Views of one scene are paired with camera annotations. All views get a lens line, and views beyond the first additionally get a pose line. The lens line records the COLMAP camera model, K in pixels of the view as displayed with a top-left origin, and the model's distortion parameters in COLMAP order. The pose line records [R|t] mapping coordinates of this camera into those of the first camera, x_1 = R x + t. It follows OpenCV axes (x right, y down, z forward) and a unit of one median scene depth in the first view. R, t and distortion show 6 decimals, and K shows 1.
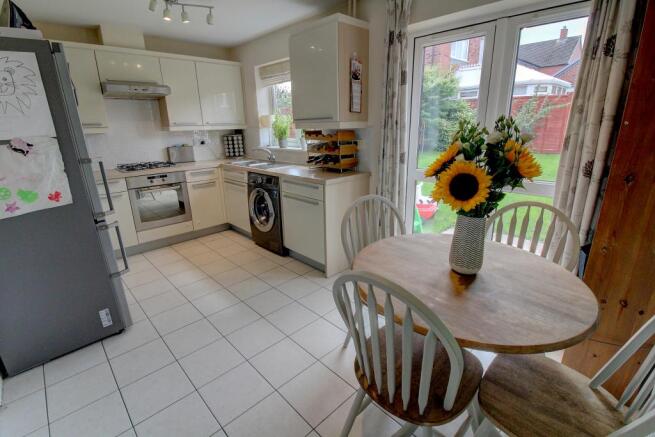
lens RADIAL K [[304.7, 0, 327.5], [0, 304.7, 218.5], [0, 0, 1]] dist [-0.024005, -0.001184]
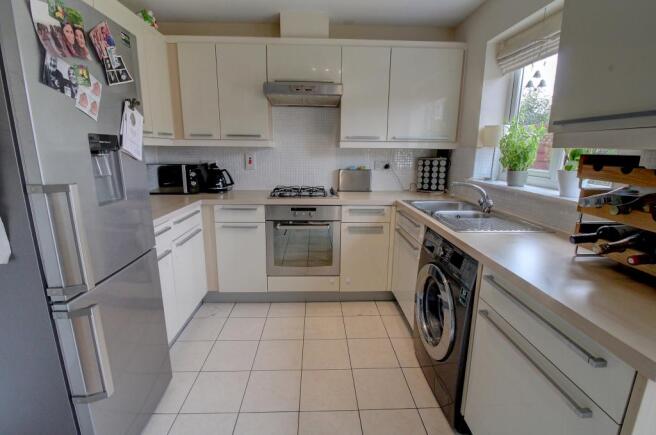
lens RADIAL K [[305.2, 0, 328.0], [0, 305.2, 217.5], [0, 0, 1]] dist [-0.024005, -0.001184]
pose [[0.746851, 0.168842, -0.643199, -0.045999], [-0.219358, 0.975644, 0.001402, -0.115858], [0.627770, 0.140043, 0.765698, 0.428862]]
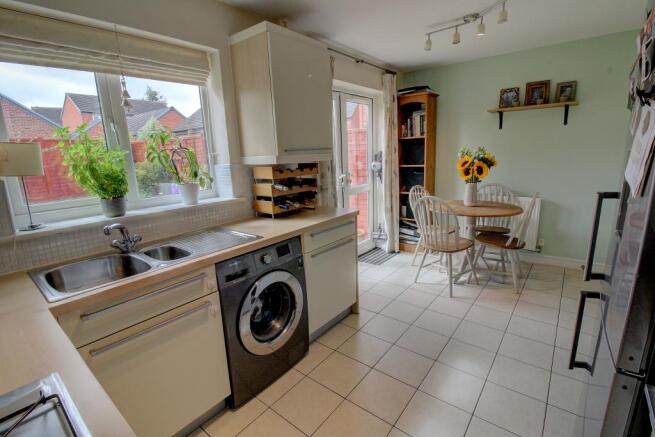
lens RADIAL K [[304.7, 0, 327.5], [0, 304.7, 218.5], [0, 0, 1]] dist [-0.024005, -0.001184]
pose [[-0.128547, -0.189569, 0.973416, -0.617529], [0.334421, 0.915780, 0.222507, -0.227837], [-0.933616, 0.354133, -0.054325, 0.750147]]
